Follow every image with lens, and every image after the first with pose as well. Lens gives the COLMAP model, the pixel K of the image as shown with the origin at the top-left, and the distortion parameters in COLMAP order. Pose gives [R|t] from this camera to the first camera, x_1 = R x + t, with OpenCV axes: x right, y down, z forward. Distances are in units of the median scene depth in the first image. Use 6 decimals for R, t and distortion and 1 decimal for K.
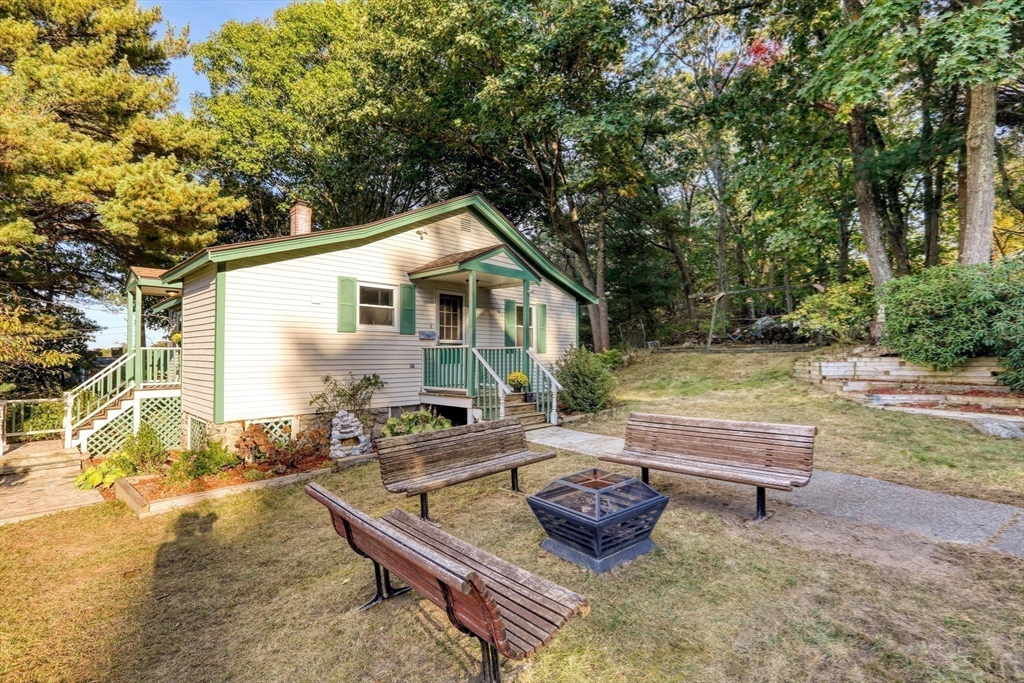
lens RADIAL K [[473.1, 0, 522.2], [0, 473.1, 342.8], [0, 0, 1]] dist [-0.049984, 0.015158]
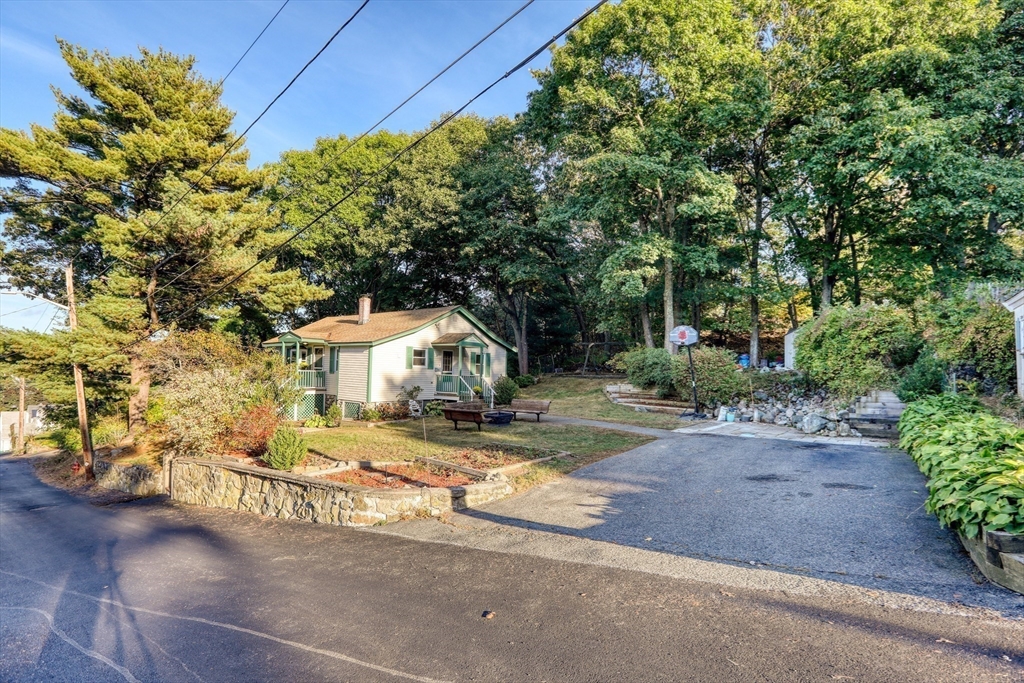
lens RADIAL K [[473.1, 0, 522.2], [0, 473.1, 342.8], [0, 0, 1]] dist [-0.049984, 0.015158]
pose [[0.993352, 0.031108, 0.110834, -0.053926], [-0.027872, 0.999142, -0.030629, -0.089130], [-0.111691, 0.027336, 0.993367, -1.360860]]
